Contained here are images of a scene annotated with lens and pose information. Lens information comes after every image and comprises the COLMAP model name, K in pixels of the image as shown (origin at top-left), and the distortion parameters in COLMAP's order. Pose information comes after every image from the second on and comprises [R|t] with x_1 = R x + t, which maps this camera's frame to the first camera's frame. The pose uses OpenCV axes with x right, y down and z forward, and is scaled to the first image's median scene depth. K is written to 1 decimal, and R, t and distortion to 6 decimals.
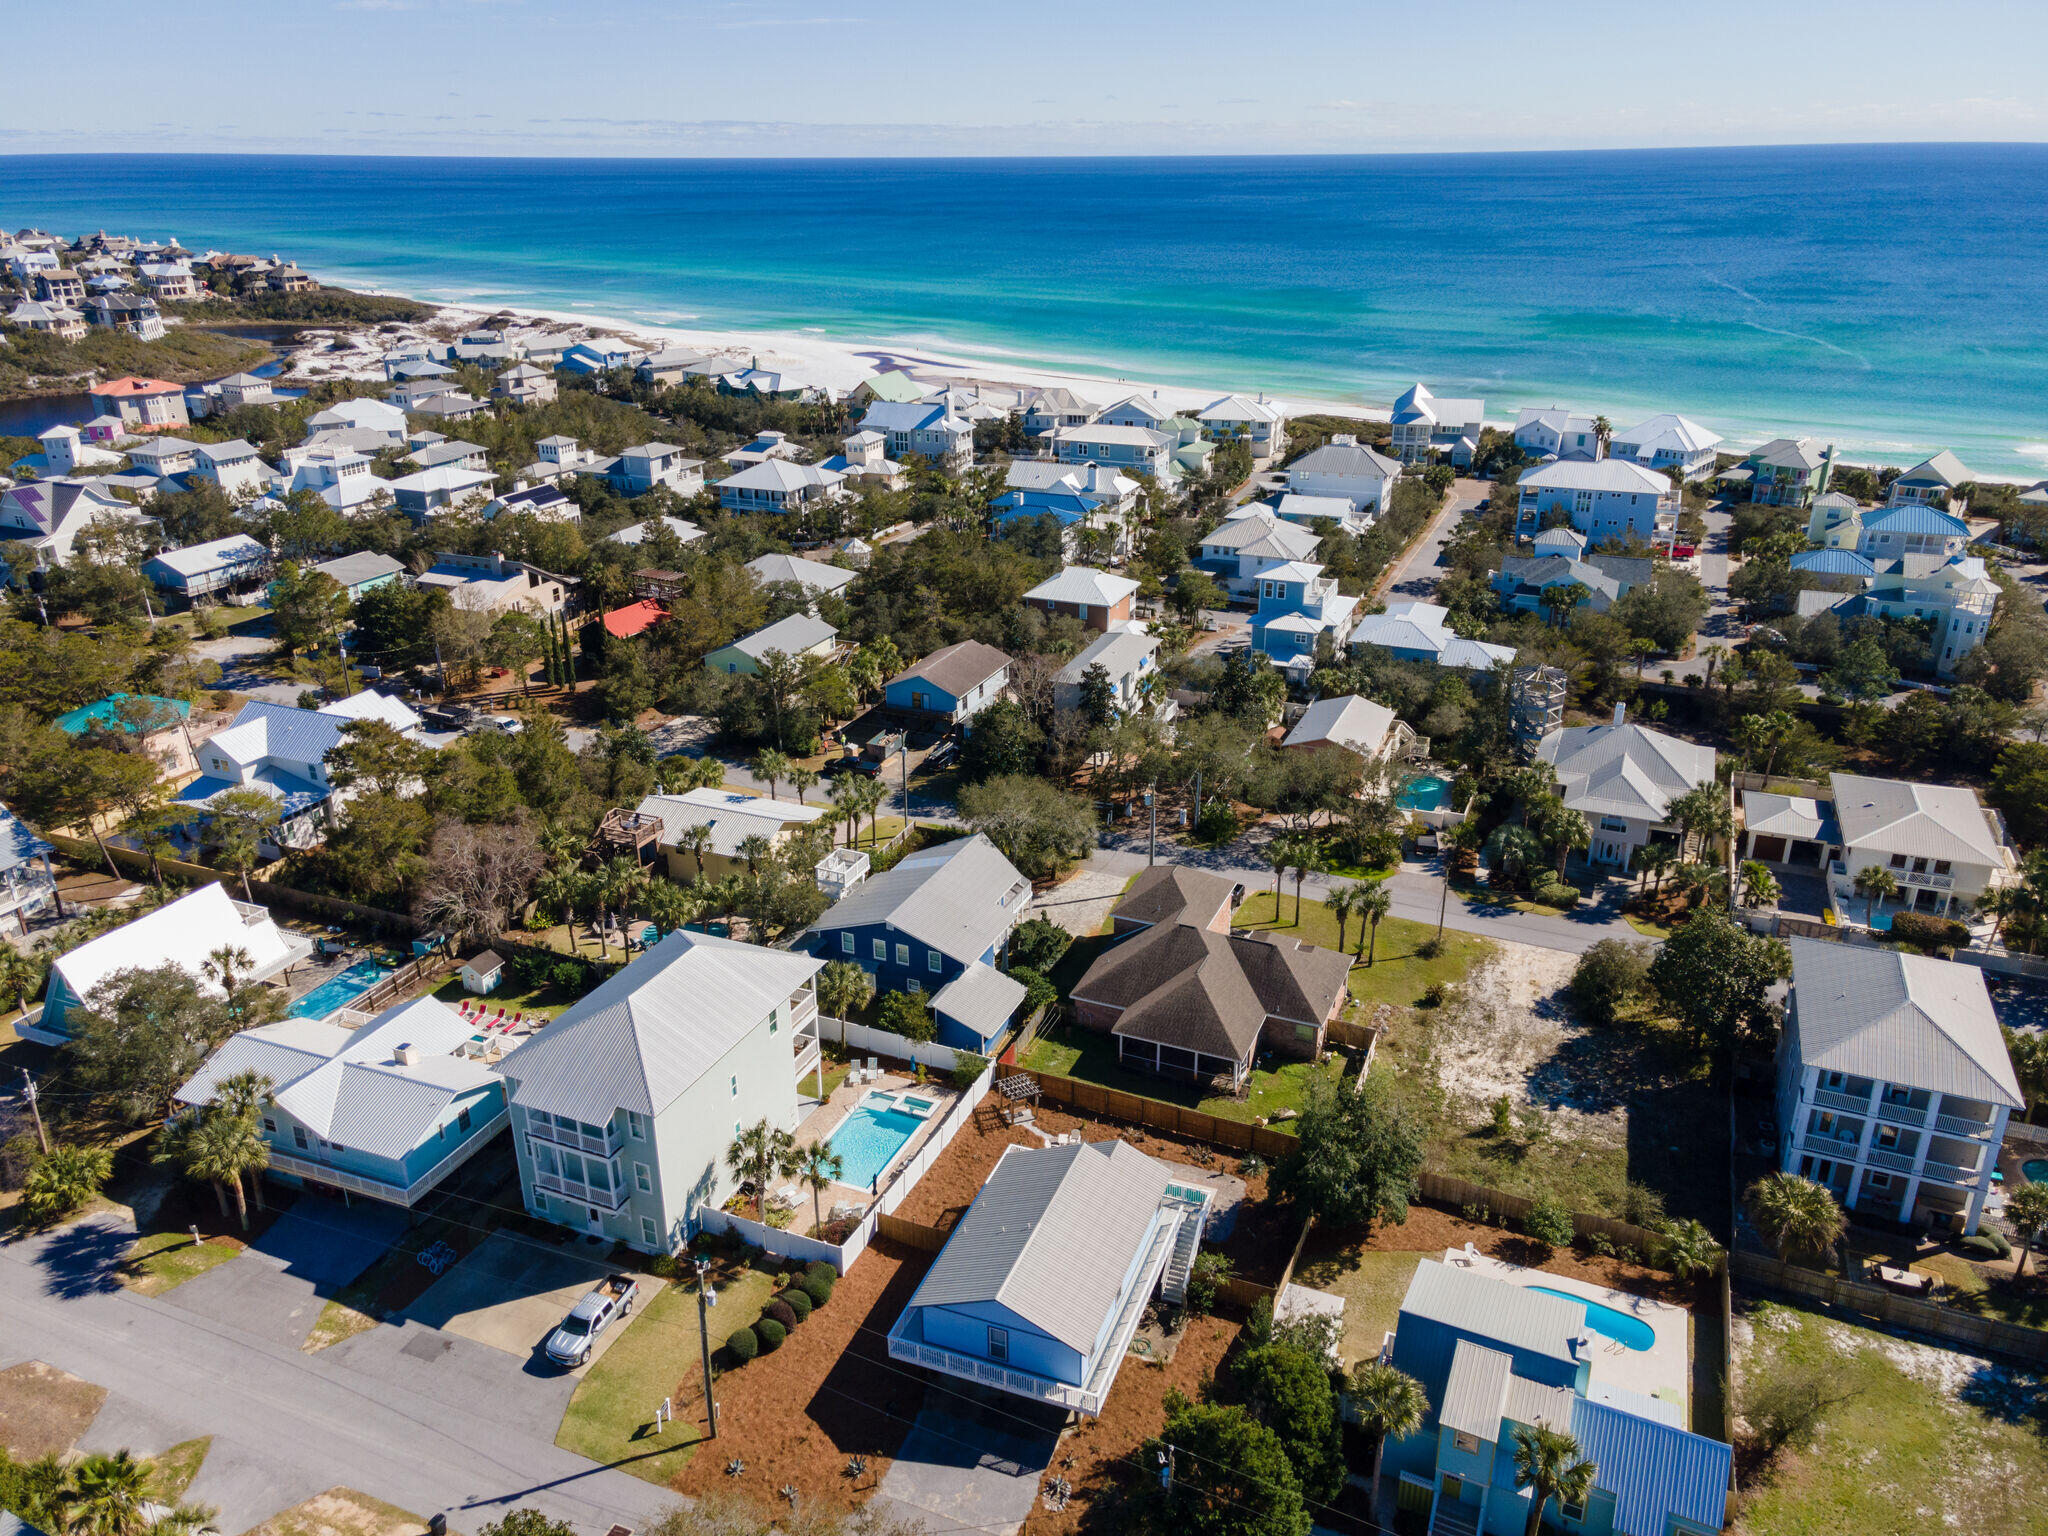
lens RADIAL K [[1489.7, 0, 1027.6], [0, 1489.7, 757.9], [0, 0, 1]] dist [0.022978, 0.048414]
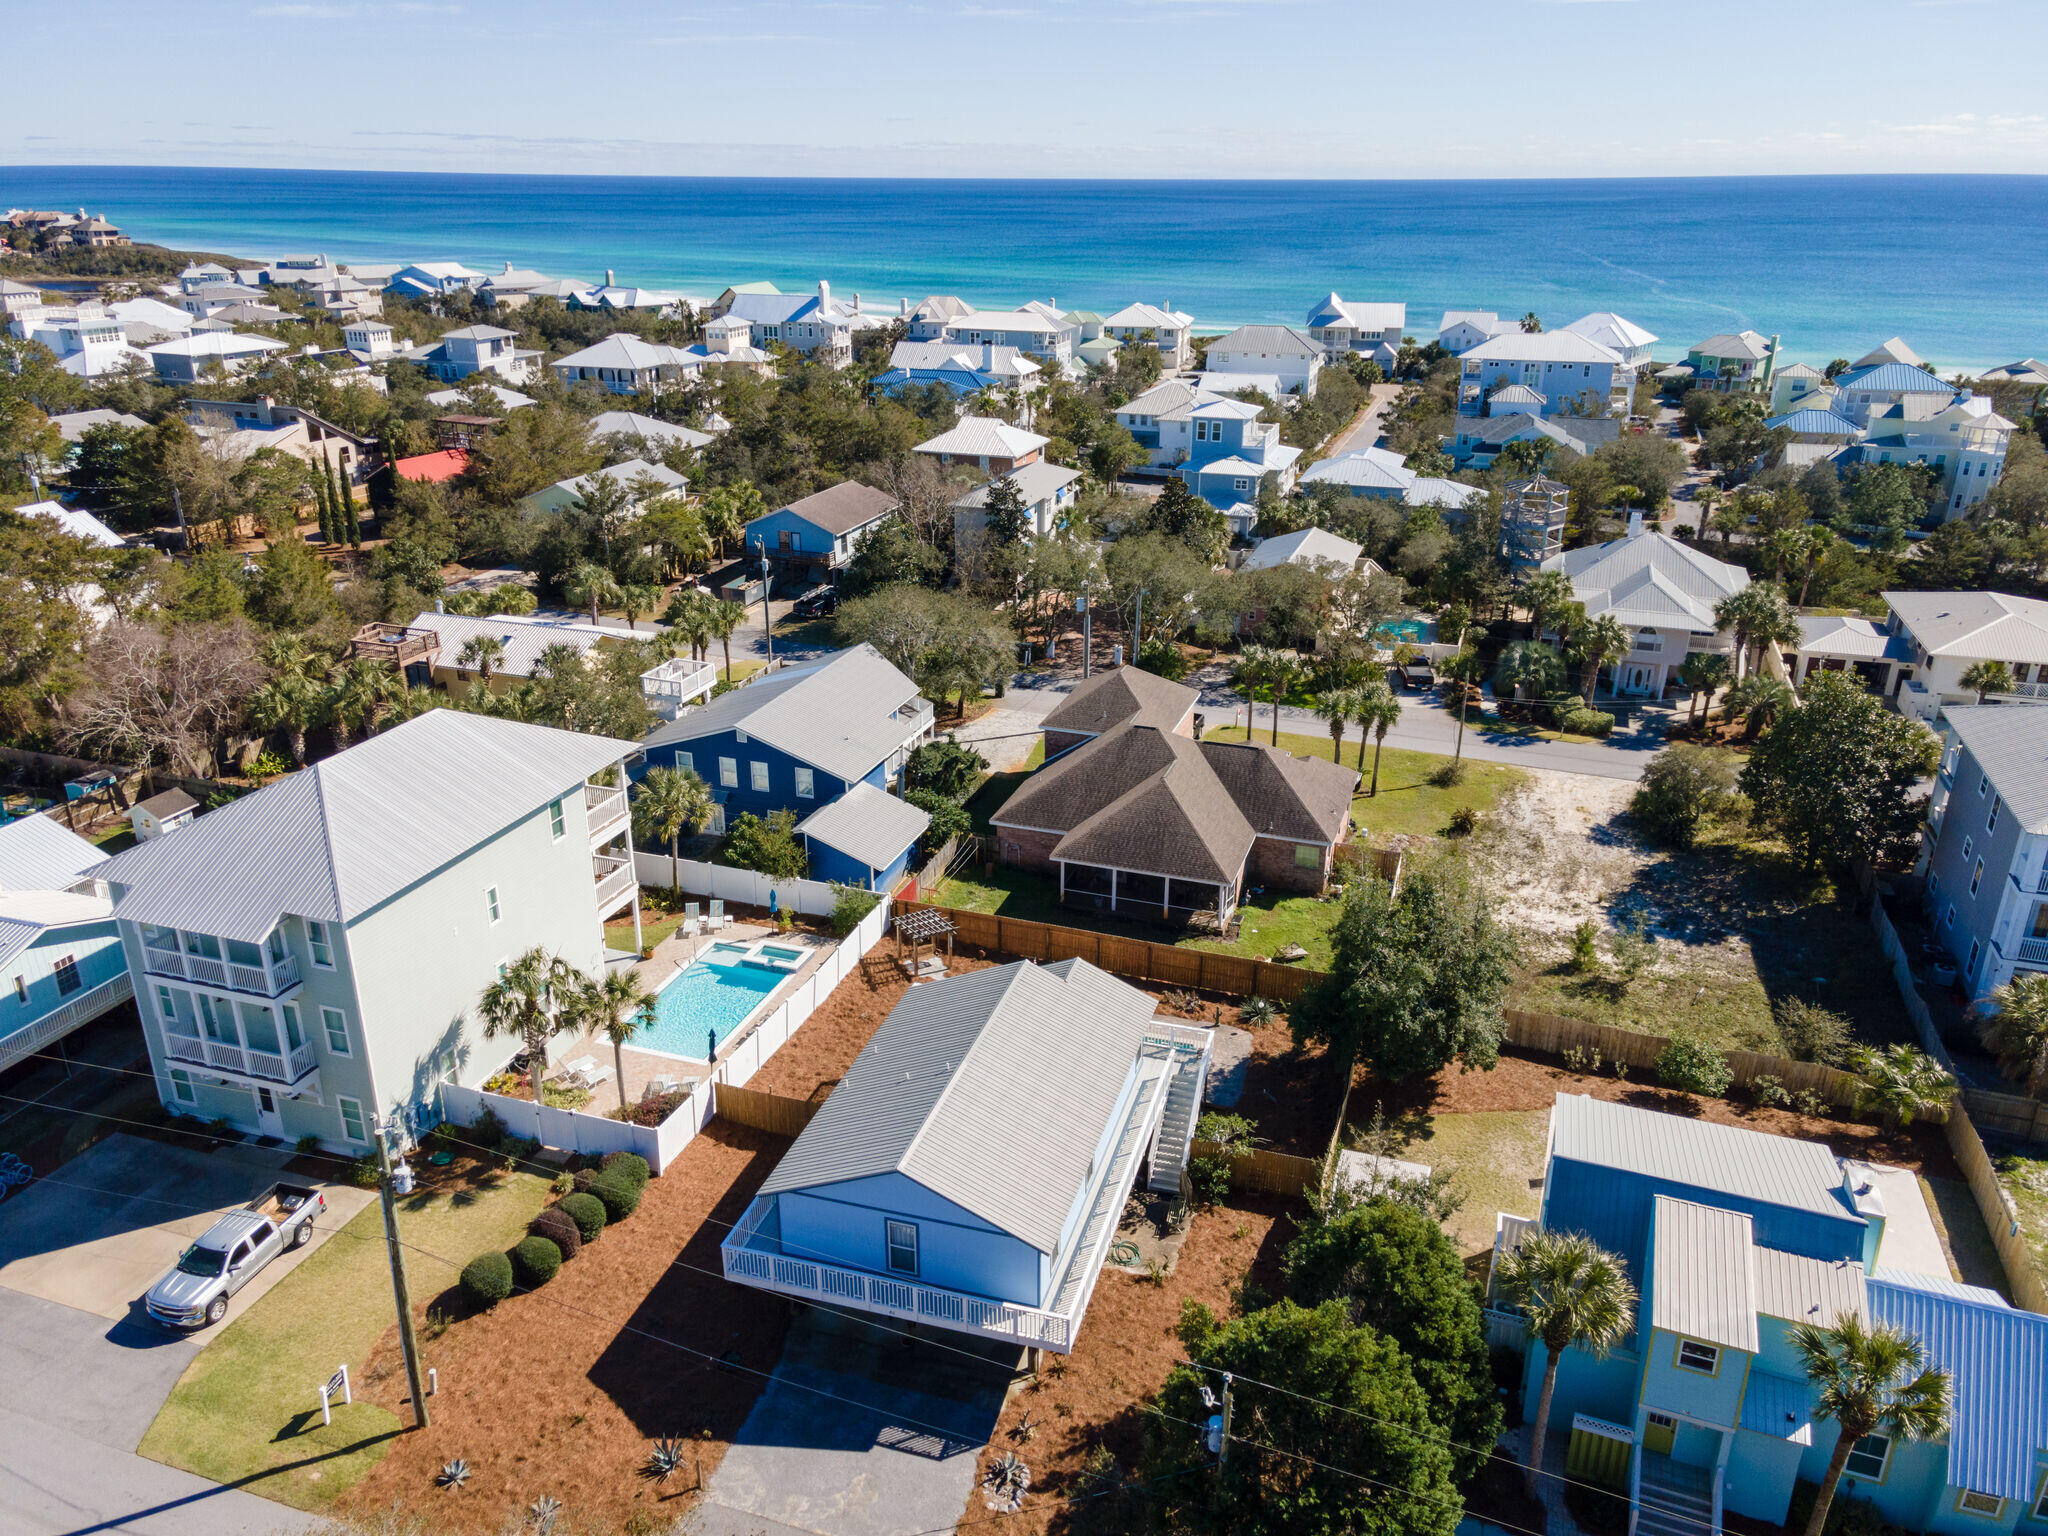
lens RADIAL K [[1489.7, 0, 1027.6], [0, 1489.7, 757.9], [0, 0, 1]] dist [0.022978, 0.048414]
pose [[0.997063, -0.018713, 0.074267, -0.007549], [0.019715, 0.999724, -0.012788, 0.143502], [-0.074008, 0.014215, 0.997156, 0.274434]]
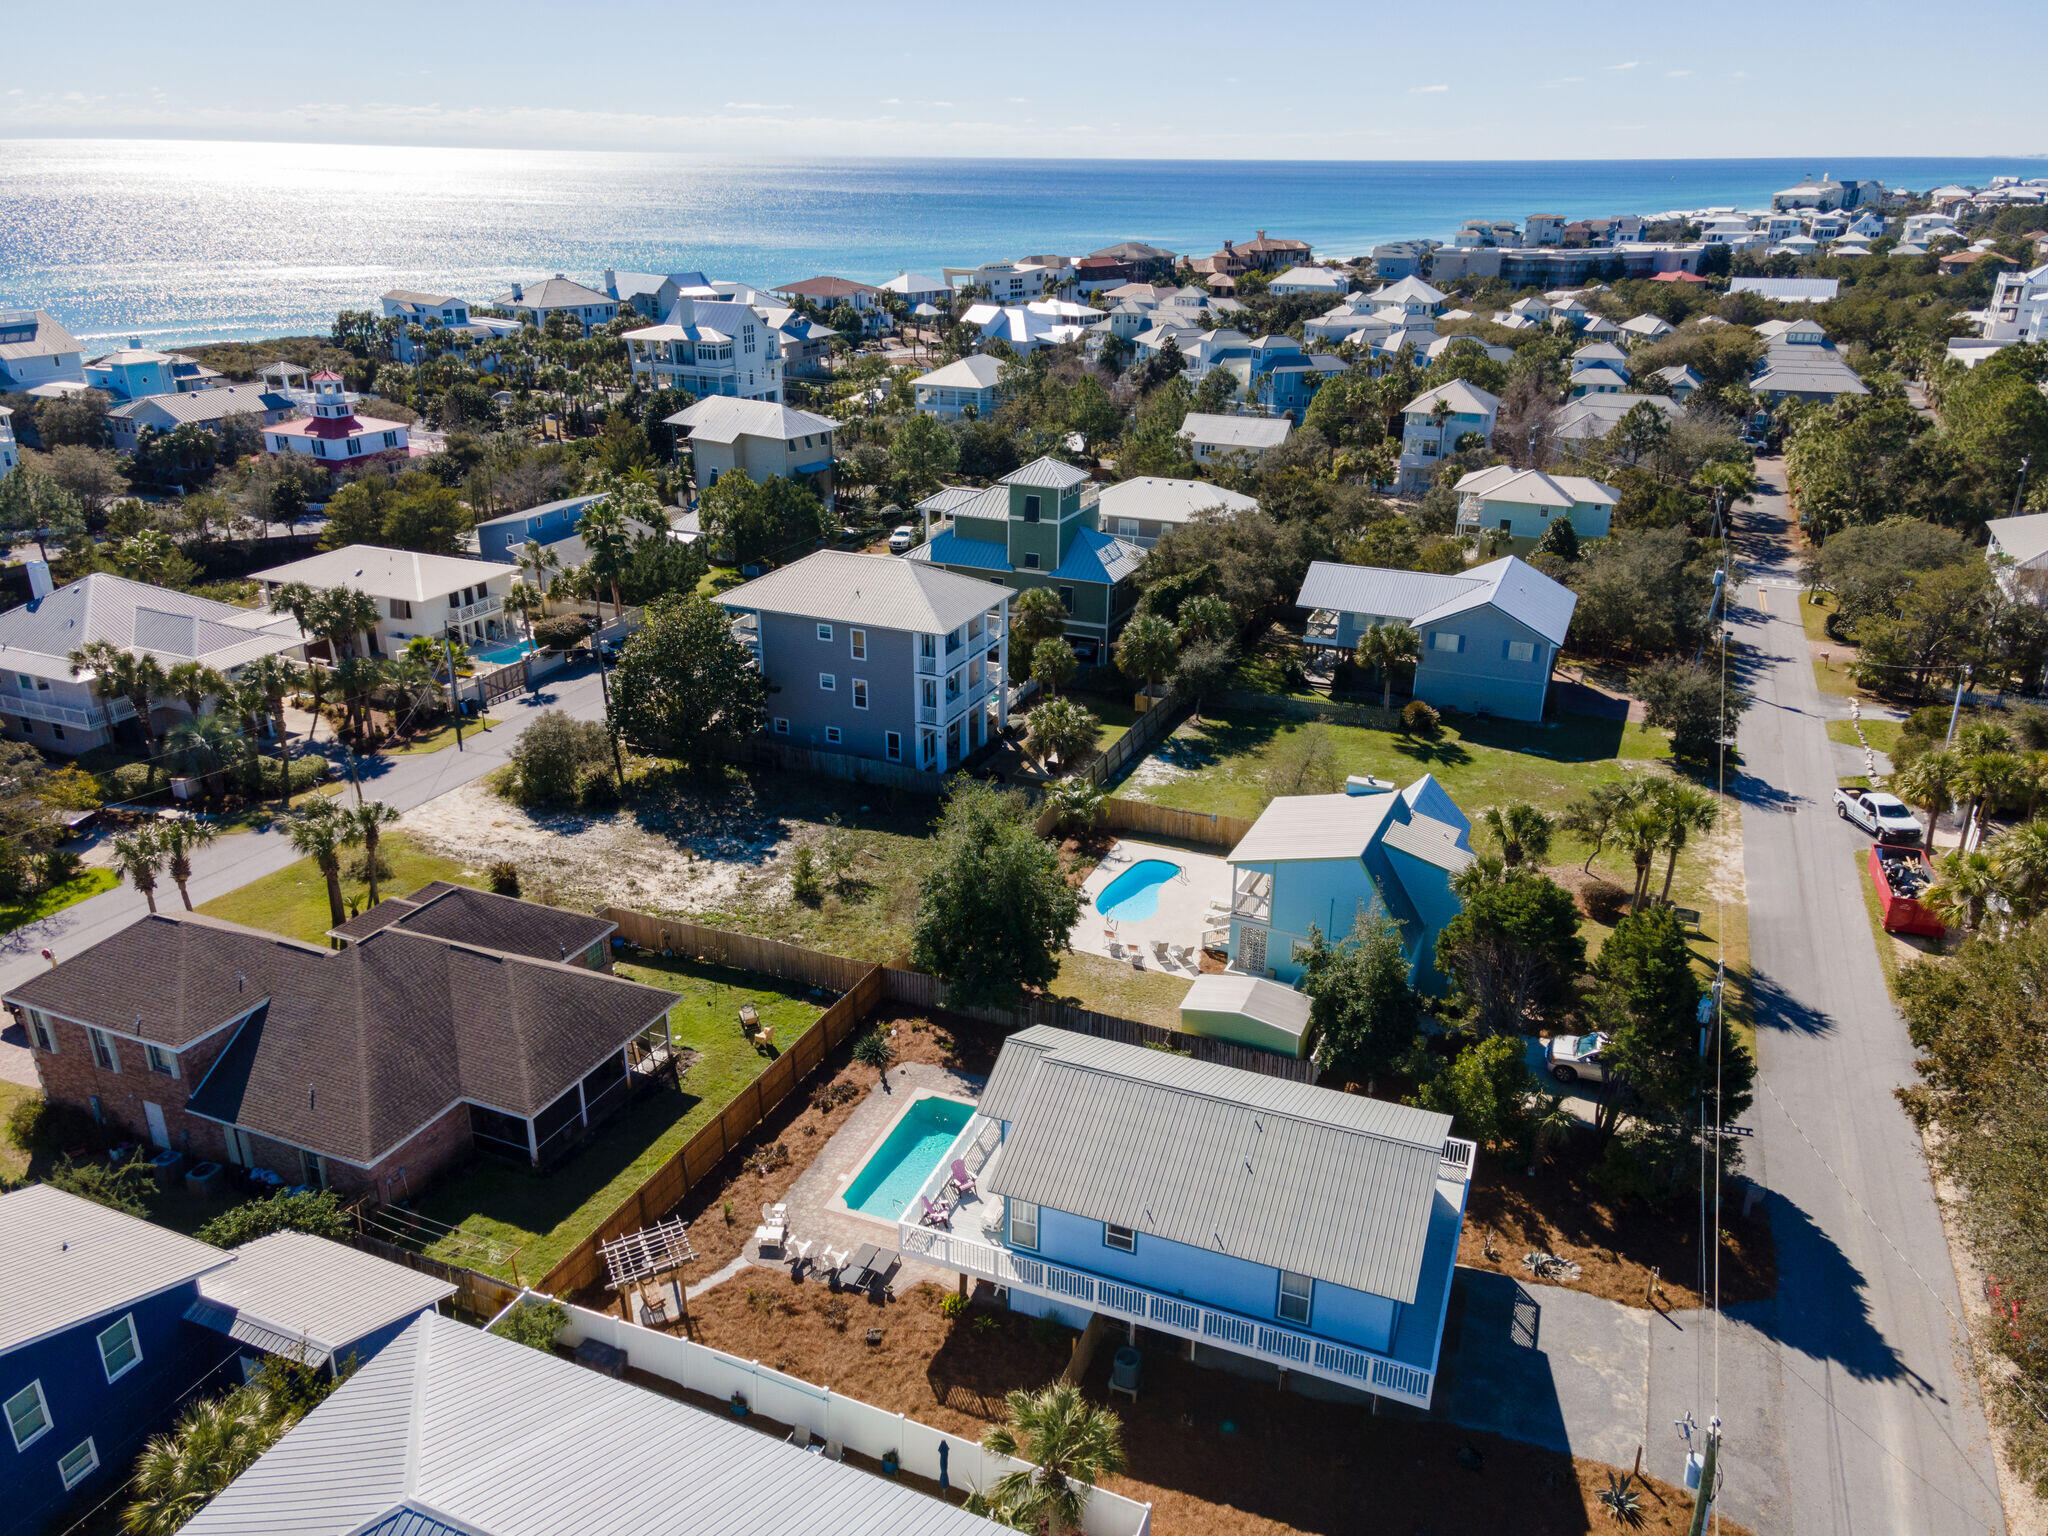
lens RADIAL K [[1489.7, 0, 1027.6], [0, 1489.7, 757.9], [0, 0, 1]] dist [0.022978, 0.048414]
pose [[0.003689, -0.370394, 0.928868, -0.382897], [0.369596, 0.863607, 0.342902, -0.041011], [-0.929185, 0.342041, 0.140082, 0.716825]]
